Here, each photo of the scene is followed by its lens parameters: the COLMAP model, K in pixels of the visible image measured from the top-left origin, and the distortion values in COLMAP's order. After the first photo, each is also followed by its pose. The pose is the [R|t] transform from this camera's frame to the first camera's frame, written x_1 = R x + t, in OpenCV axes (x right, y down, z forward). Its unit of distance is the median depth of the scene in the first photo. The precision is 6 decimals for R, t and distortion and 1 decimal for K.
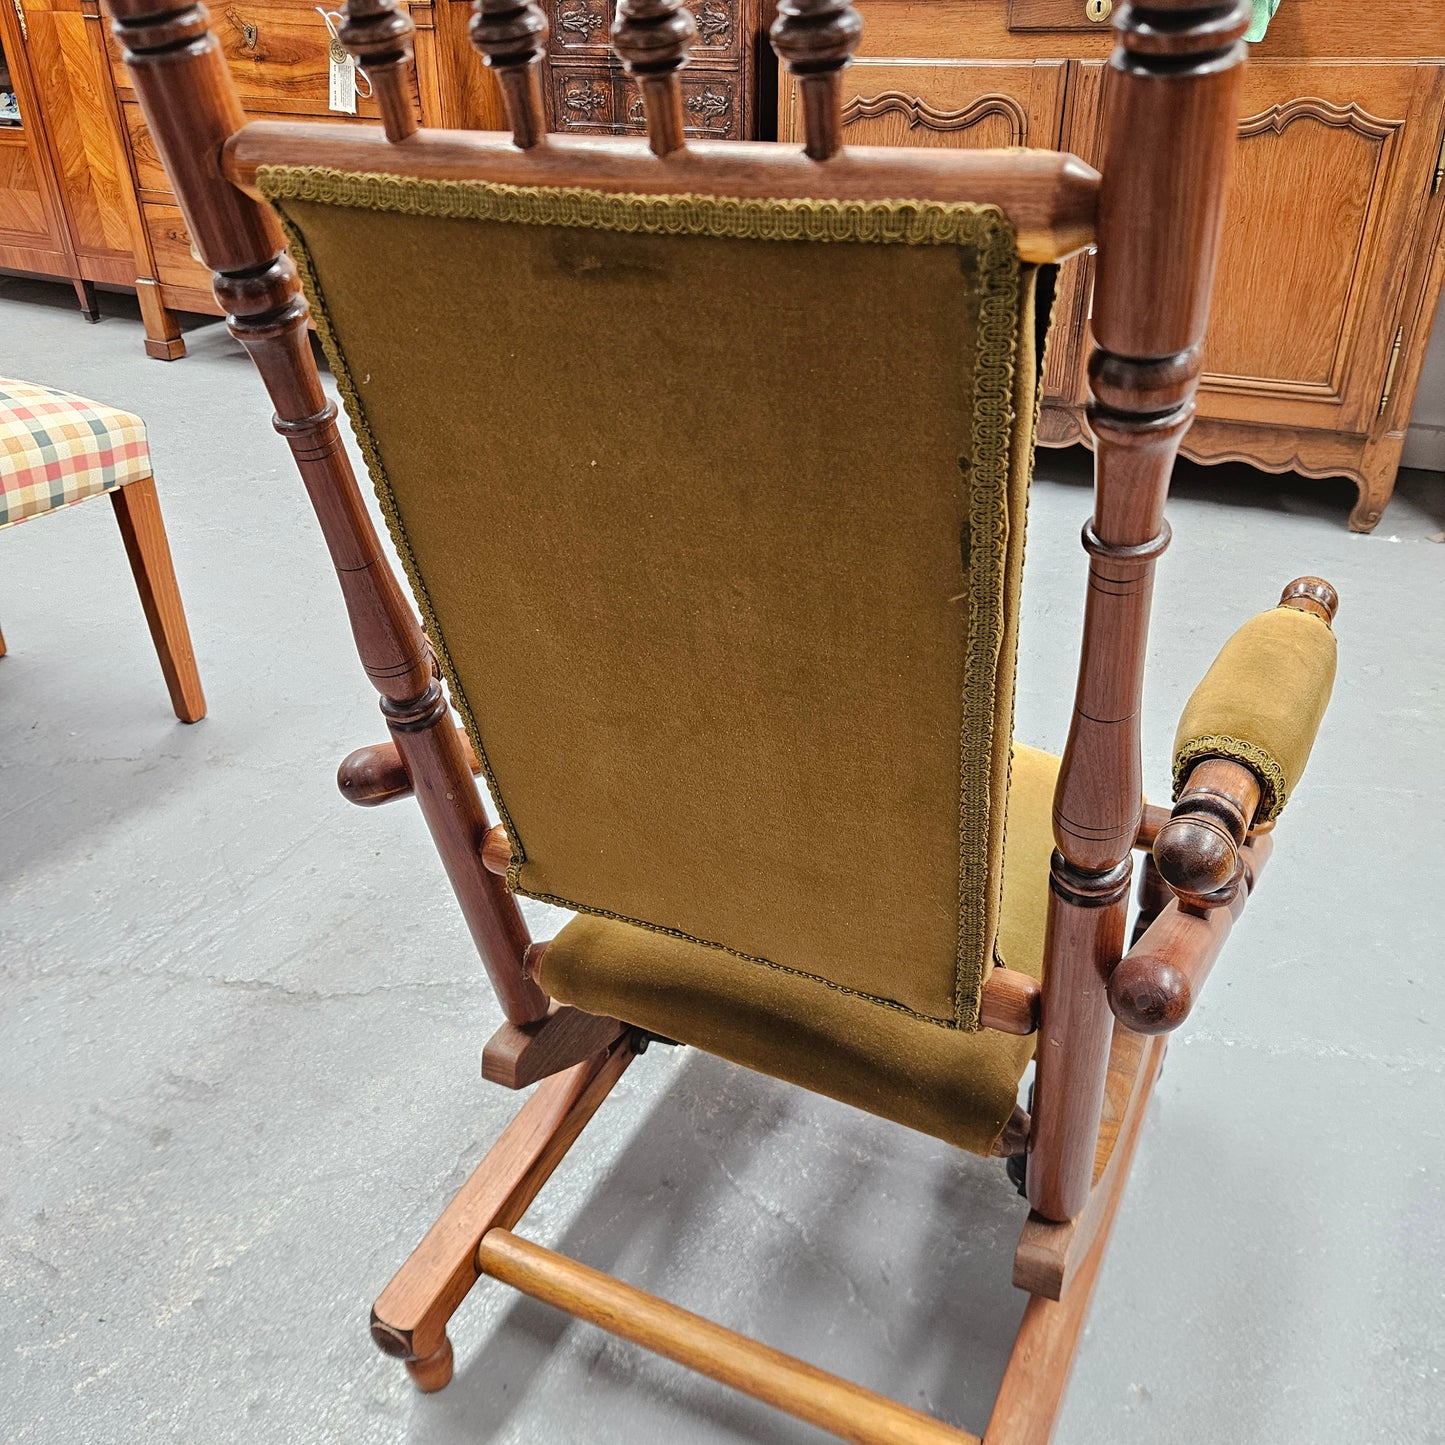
lens RADIAL K [[1290.7, 0, 716.6], [0, 1290.7, 694.5], [0, 0, 1]] dist [0.041126, -0.027185]
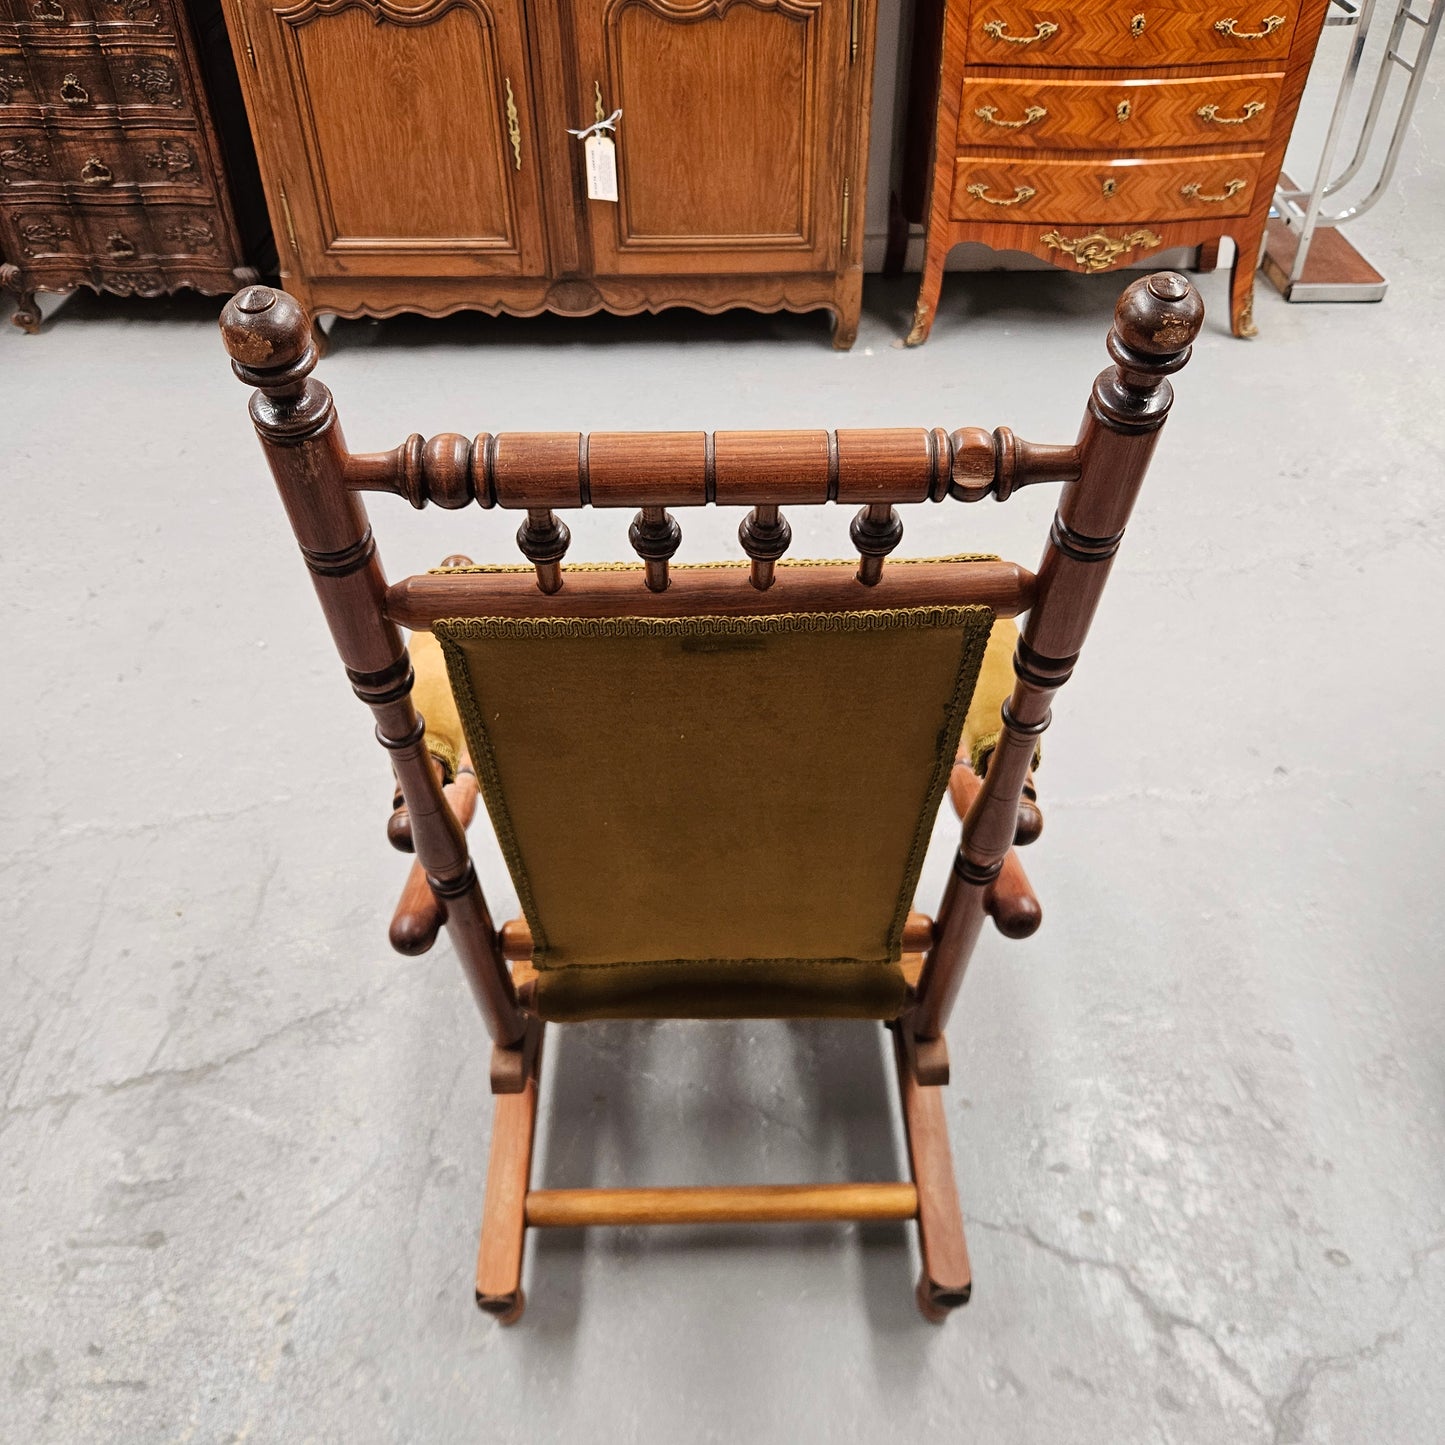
lens RADIAL K [[1282.9, 0, 720.1], [0, 1282.9, 688.3], [0, 0, 1]] dist [0.051233, -0.053123]
pose [[0.889316, -0.287994, 0.355213, -0.248002], [0.220251, 0.950494, 0.219204, -0.240982], [-0.400758, -0.116706, 0.908721, -0.145443]]
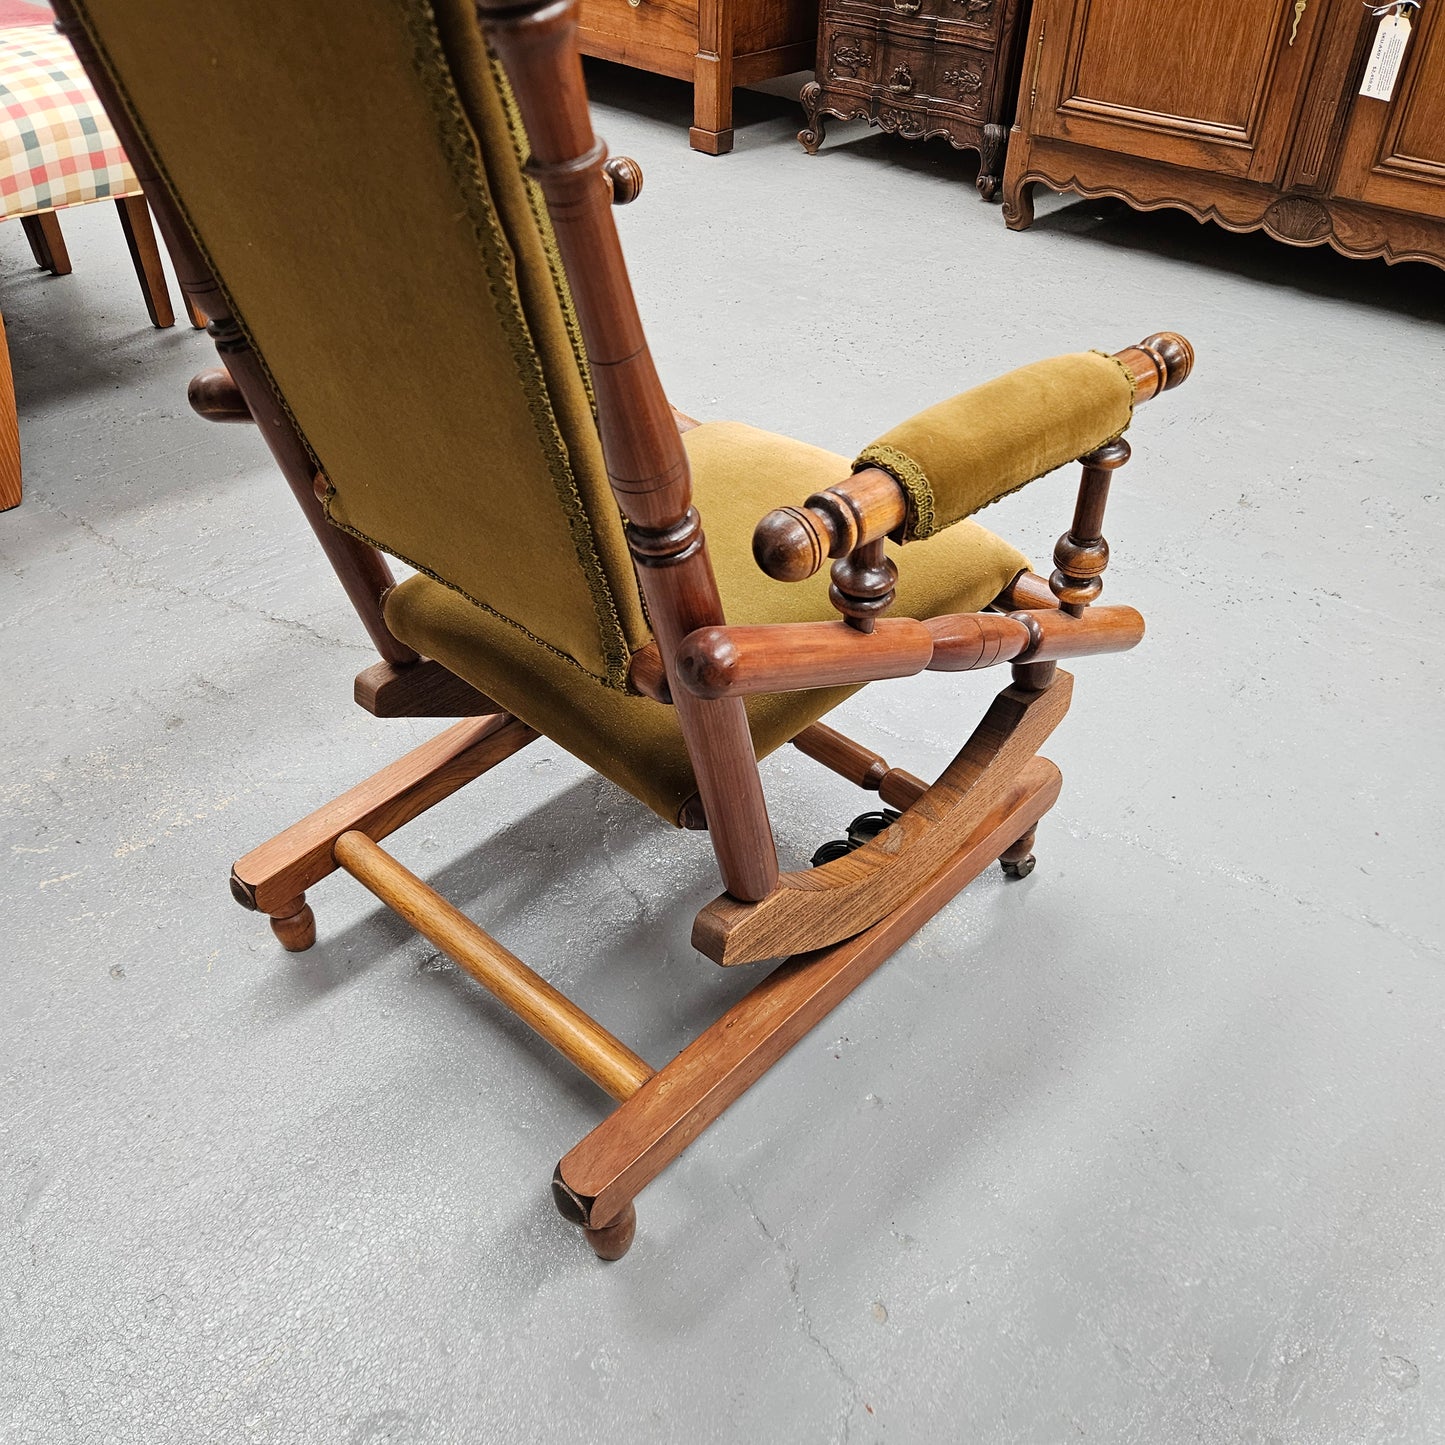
lens RADIAL K [[1271.0, 0, 720.4], [0, 1271.0, 698.6], [0, 0, 1]] dist [0.082149, -0.070893]
pose [[0.959126, 0.185328, -0.213847, 0.288498], [-0.149104, 0.973263, 0.174723, 0.038334], [0.240510, -0.135696, 0.961115, -0.002675]]
